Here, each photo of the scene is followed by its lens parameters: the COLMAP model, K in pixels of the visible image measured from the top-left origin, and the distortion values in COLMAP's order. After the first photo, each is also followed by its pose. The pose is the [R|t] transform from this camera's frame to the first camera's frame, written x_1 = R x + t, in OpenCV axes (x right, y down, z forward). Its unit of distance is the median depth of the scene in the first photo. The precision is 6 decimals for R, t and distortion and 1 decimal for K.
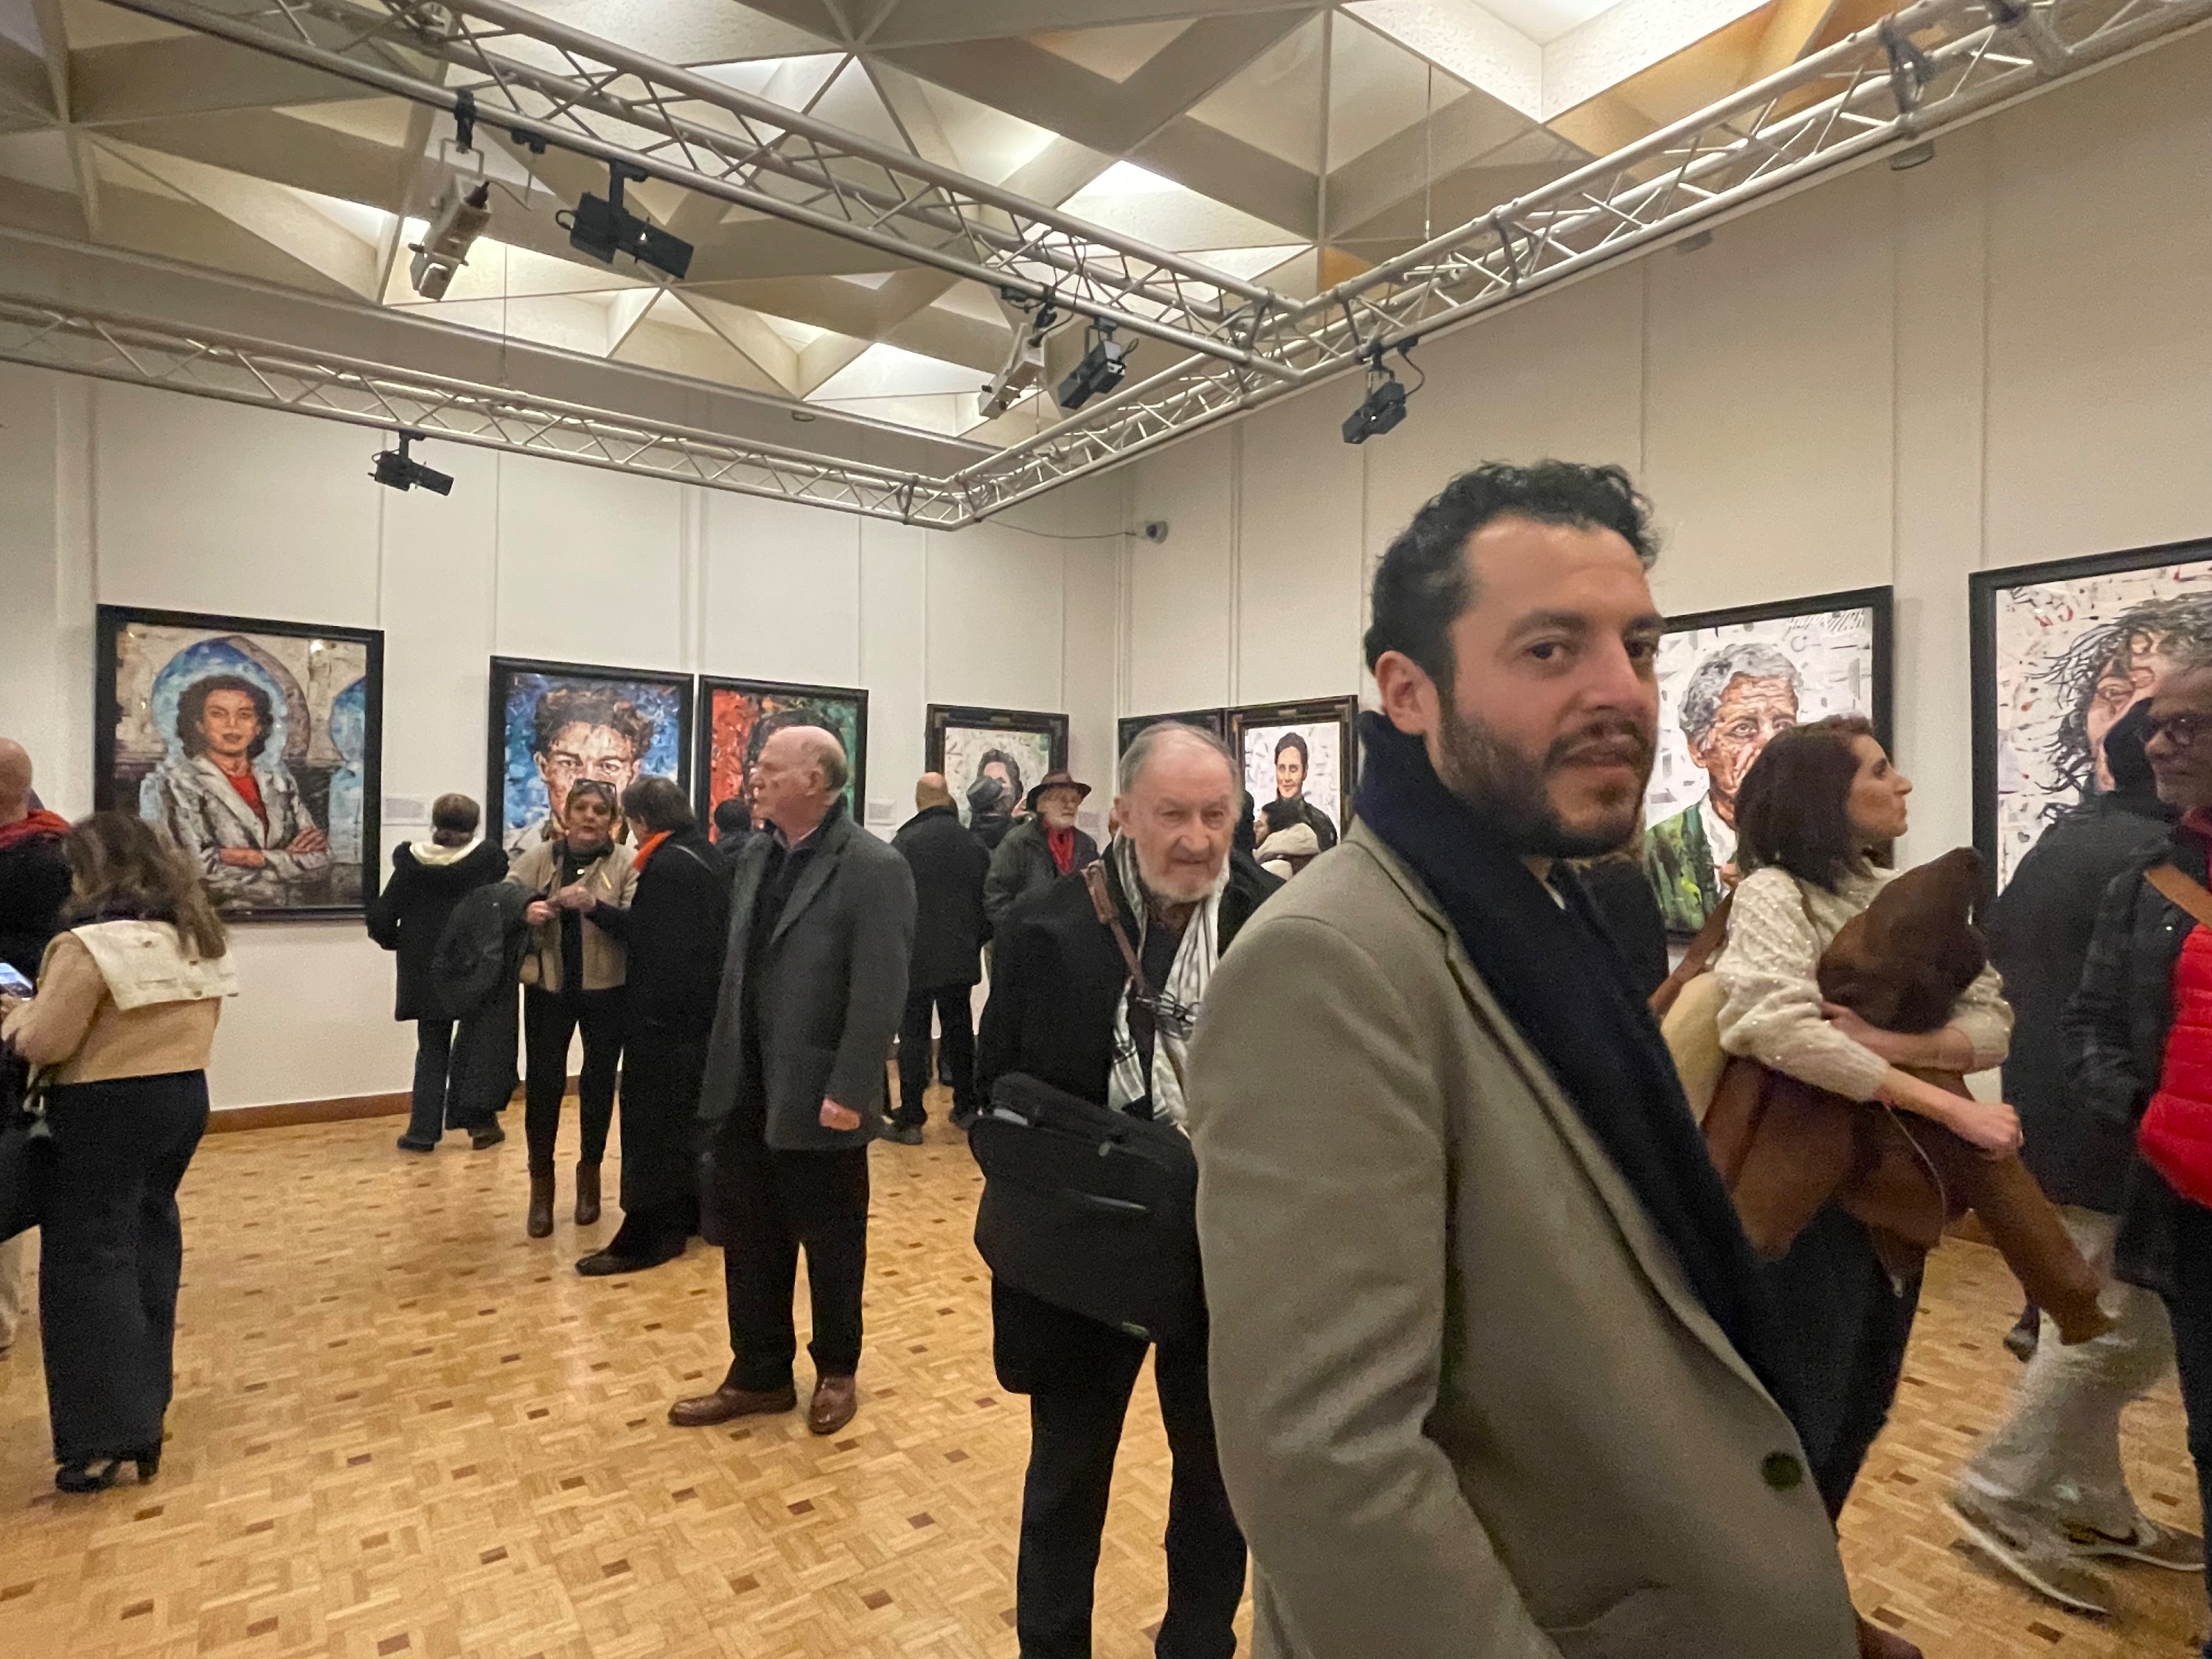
lens RADIAL K [[1201.7, 0, 1105.1], [0, 1201.7, 836.0], [0, 0, 1]] dist [-0.004309, -0.000150]
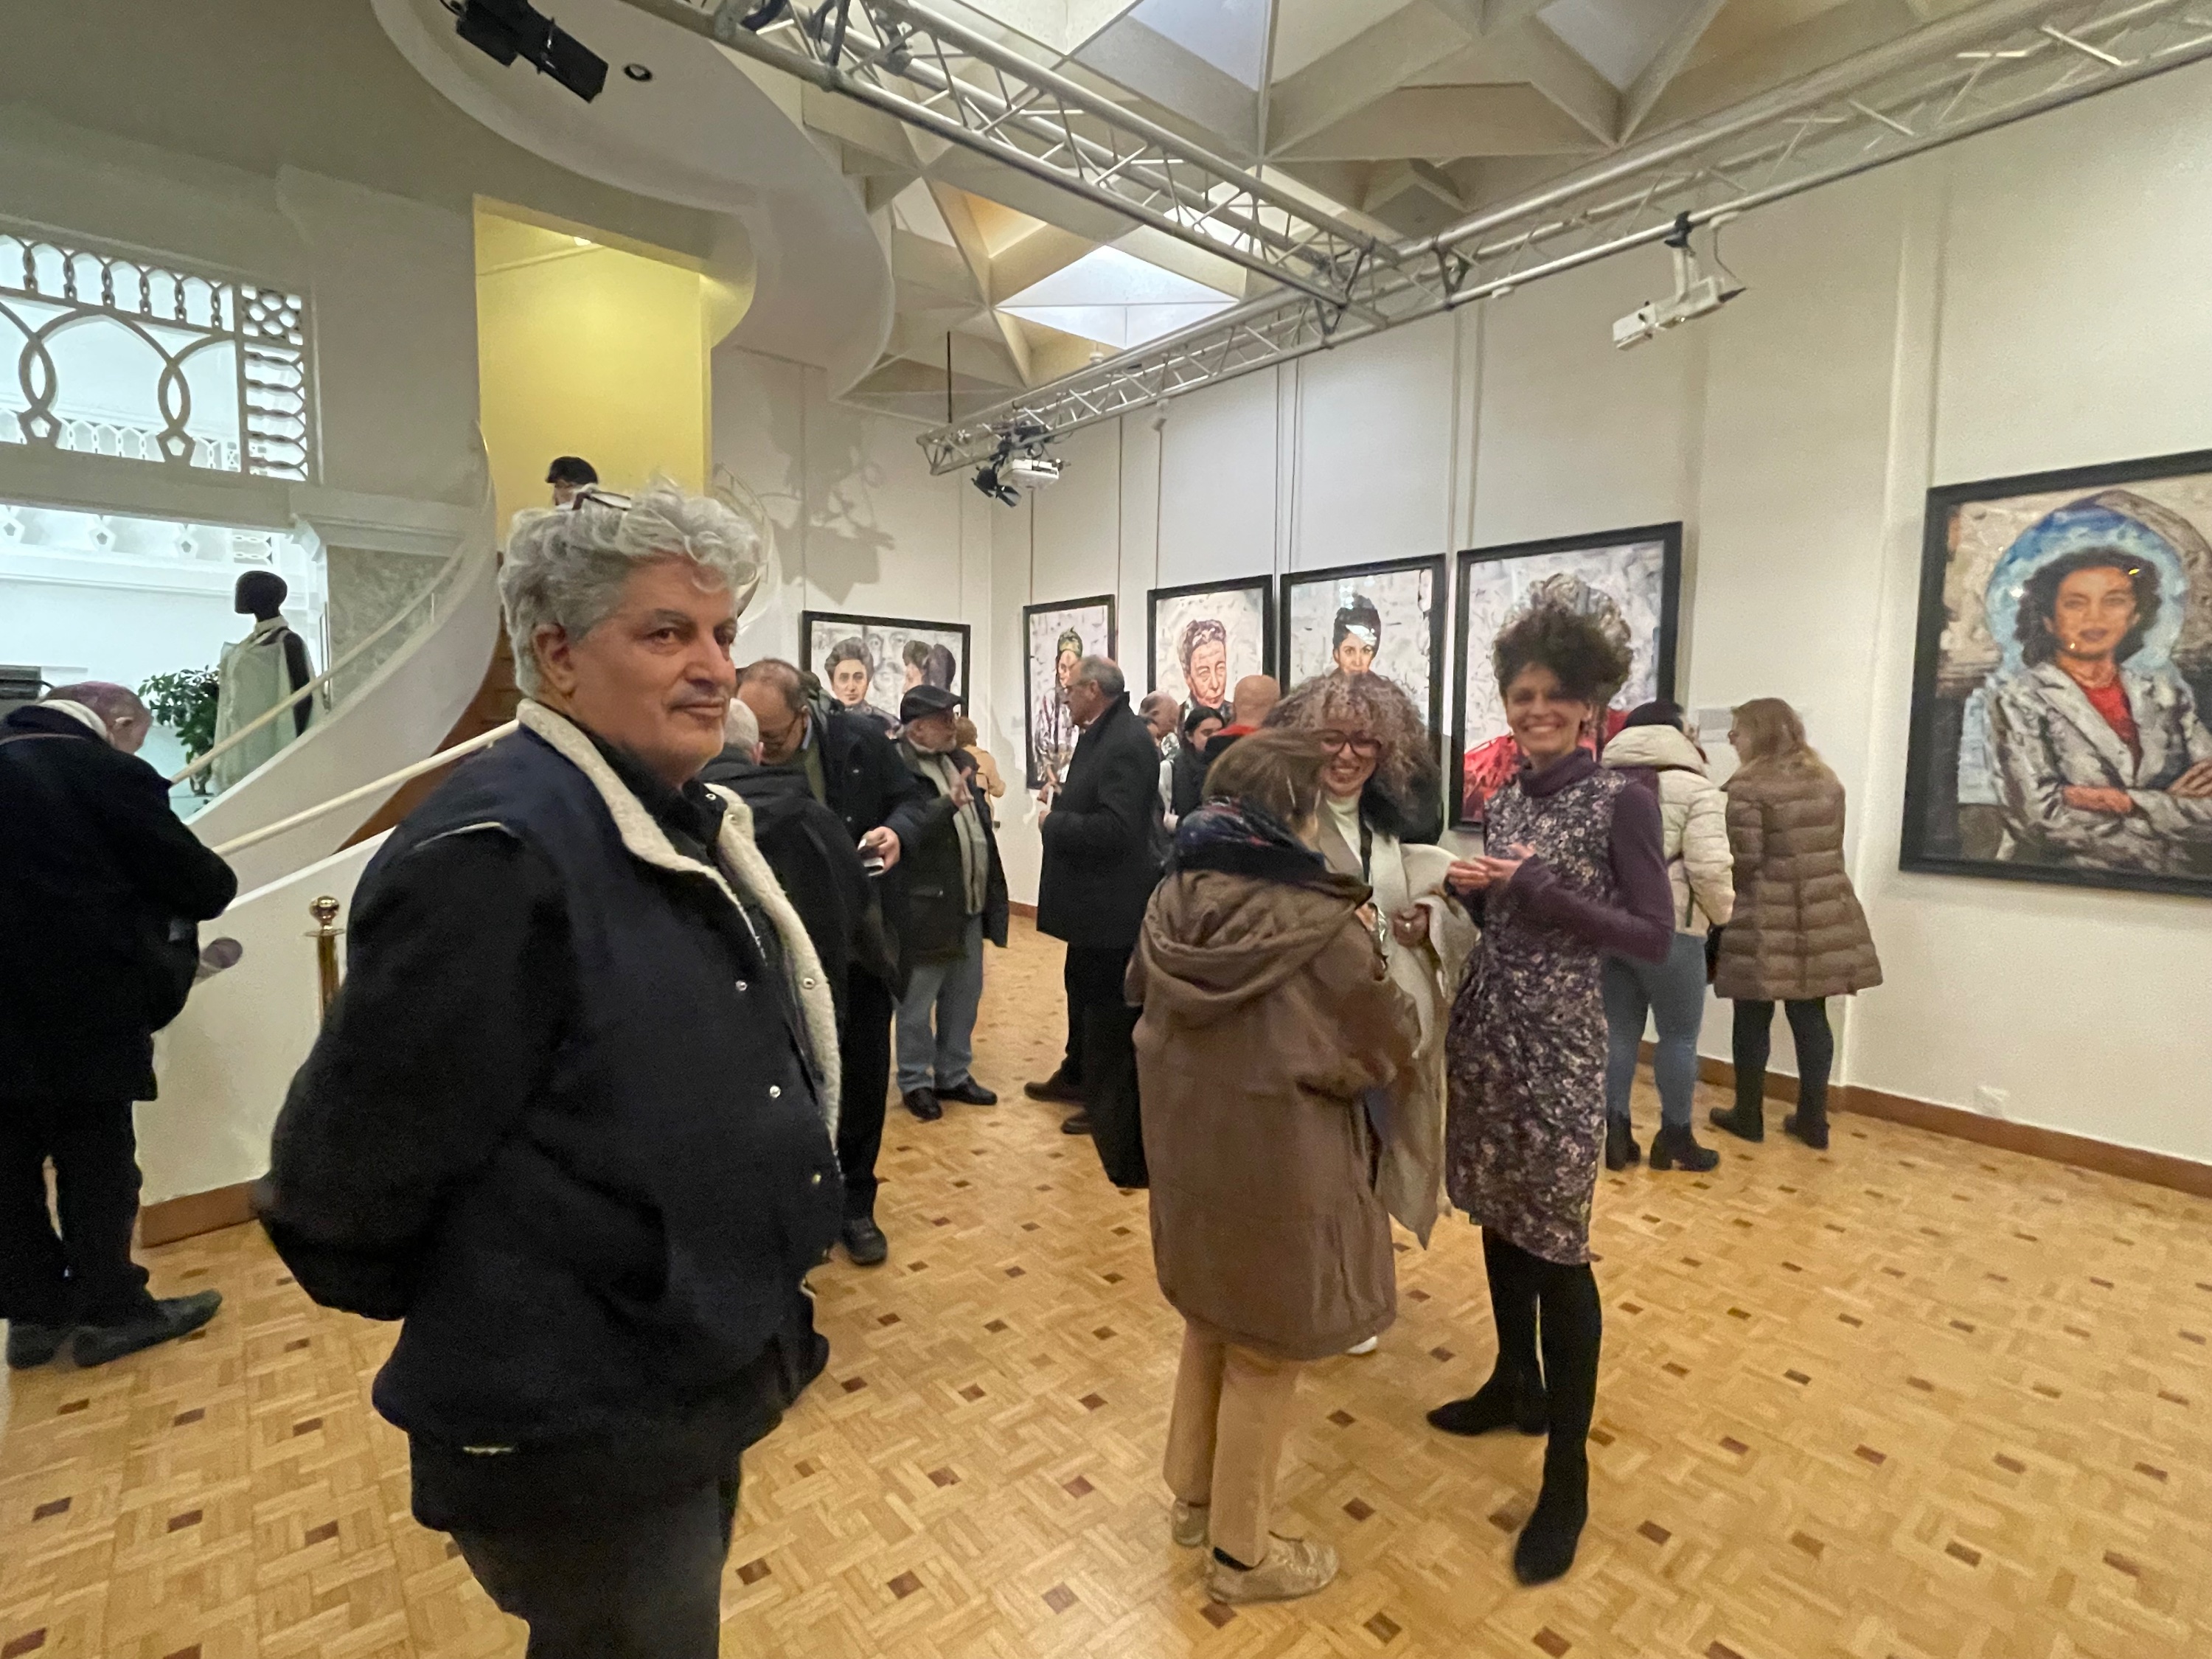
lens RADIAL K [[1054.6, 0, 1102.0], [0, 1054.6, 829.1], [0, 0, 1]] dist [-0.003129, -0.000575]
pose [[0.067682, 0.073954, -0.994962, -0.126557], [-0.016846, 0.997192, 0.072974, -0.000225], [0.997565, 0.011822, 0.068738, 0.362020]]
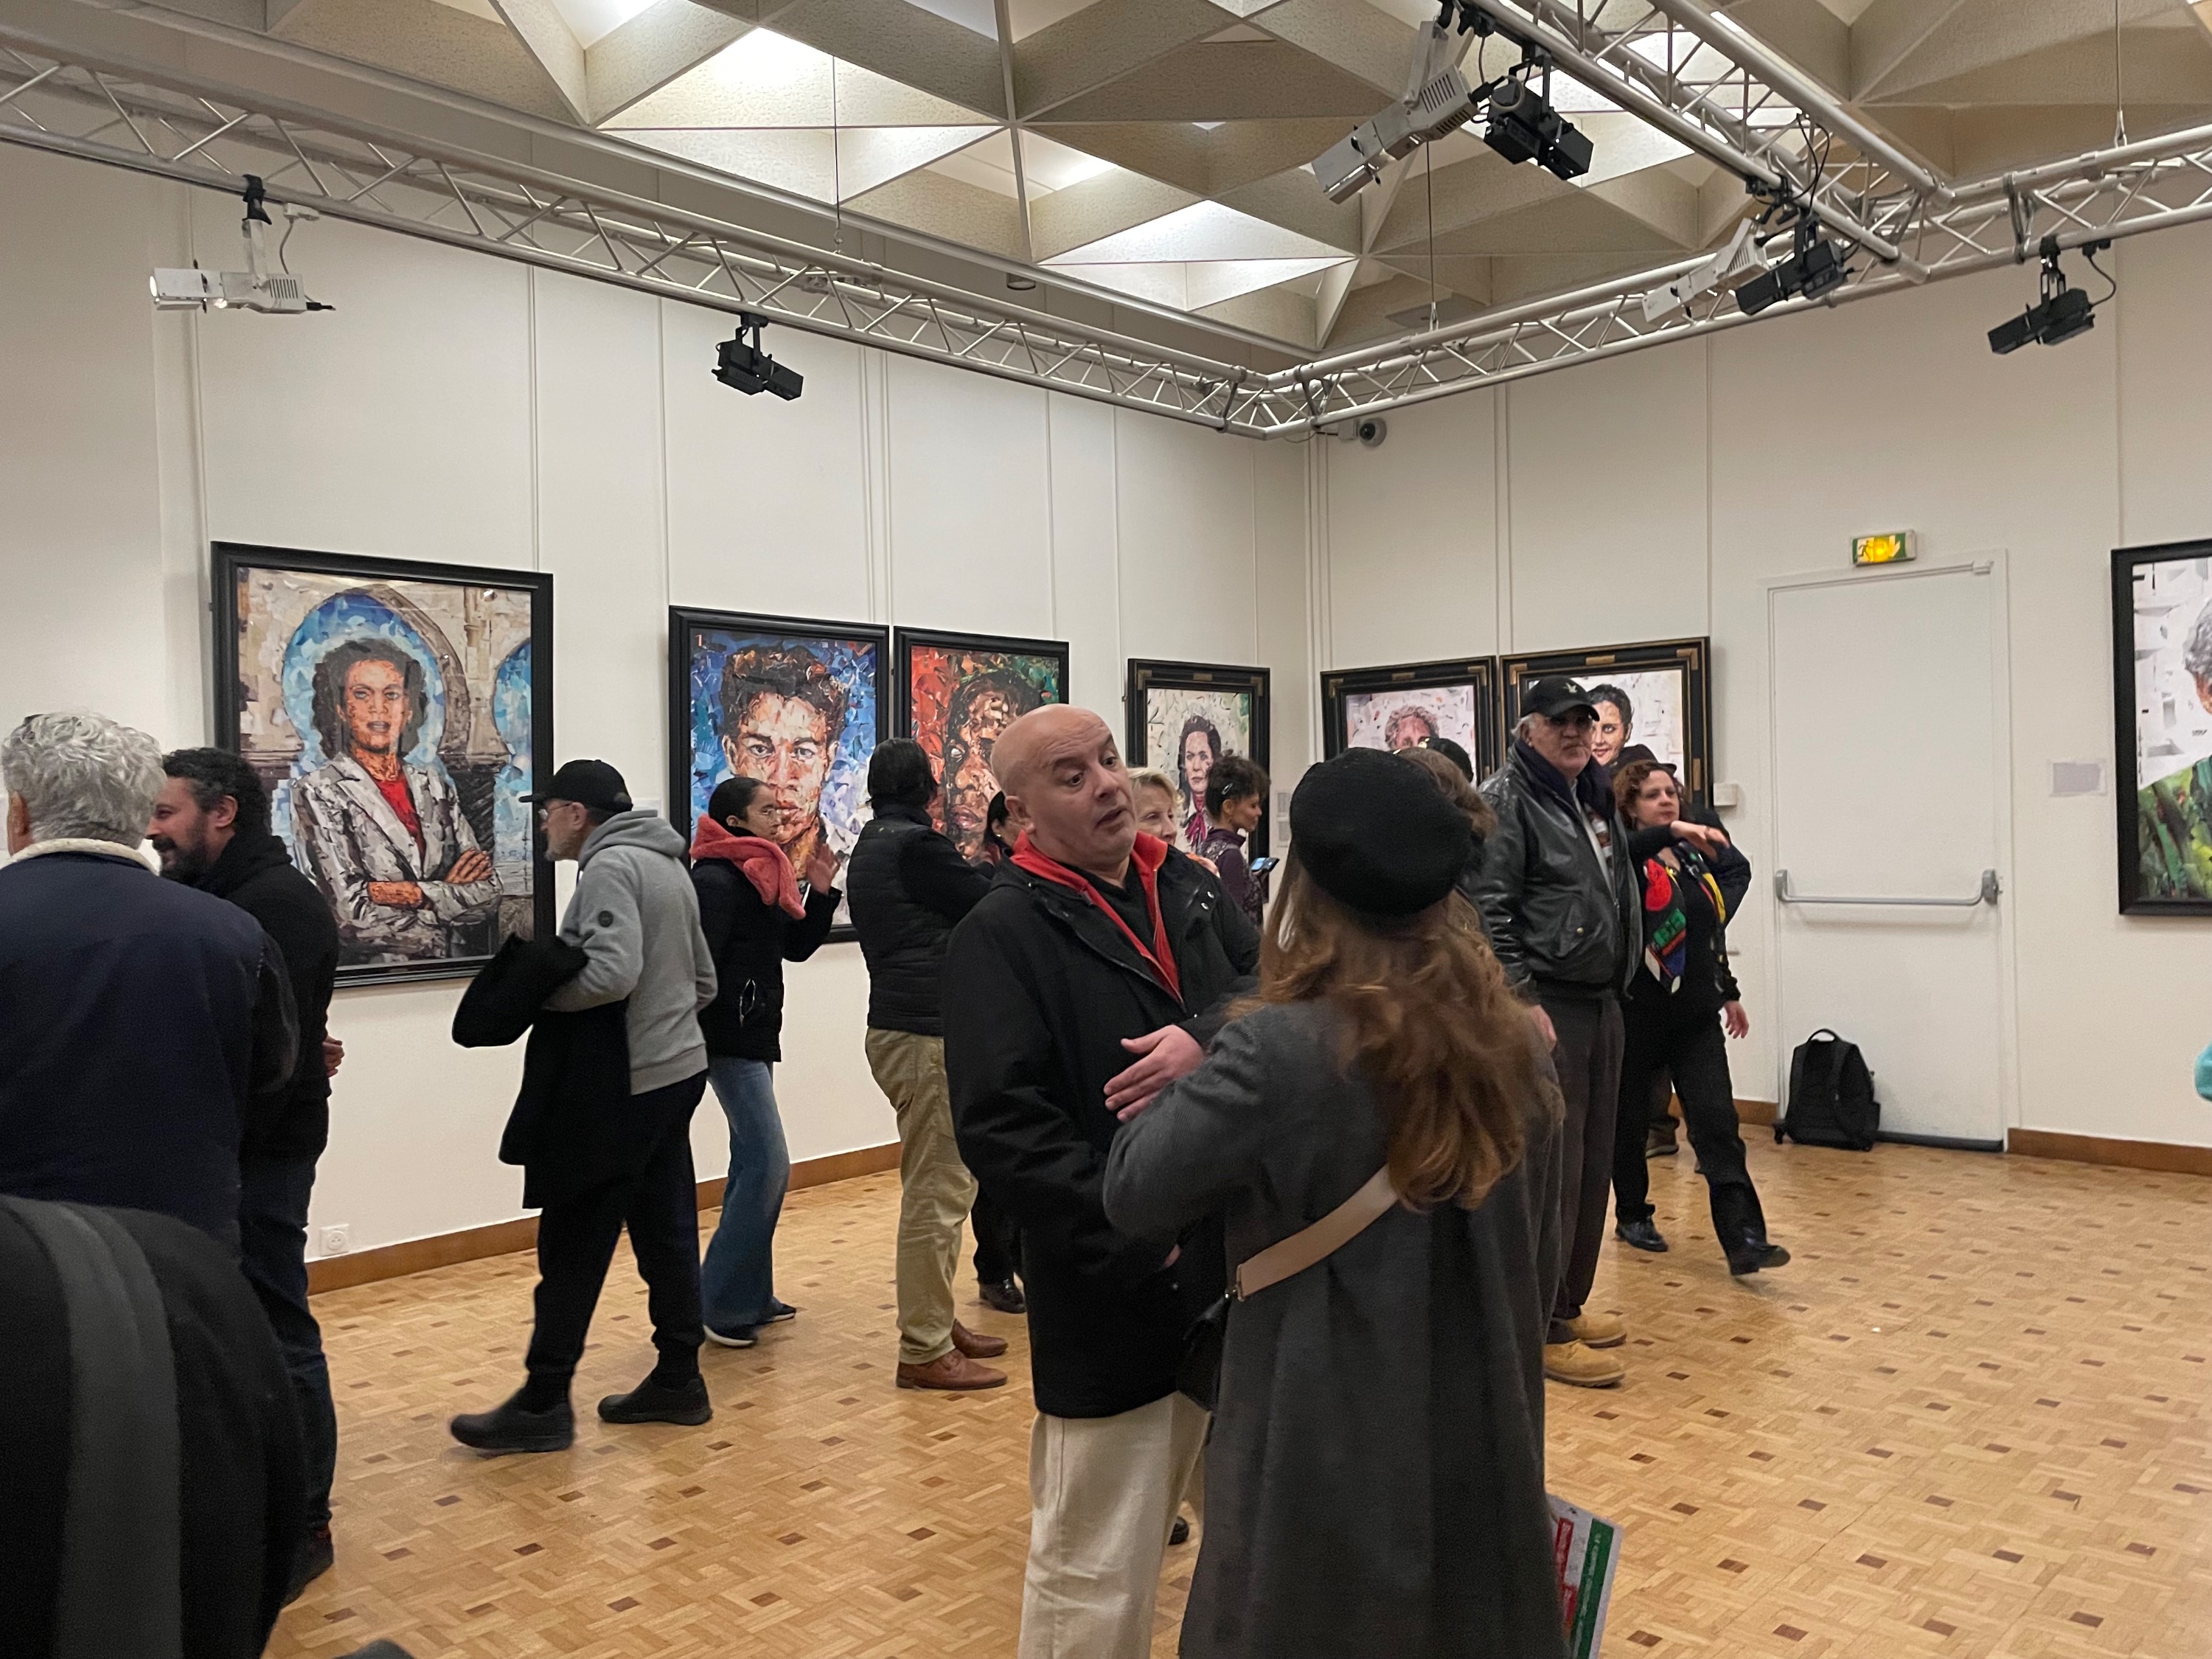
lens RADIAL K [[1665.4, 0, 1125.6], [0, 1665.4, 838.1], [0, 0, 1]] dist [0.084466, -0.107942]
pose [[0.983489, -0.039316, 0.176648, -0.478046], [0.037884, 0.999216, 0.011469, -0.010320], [-0.176960, -0.004588, 0.984207, -0.072092]]
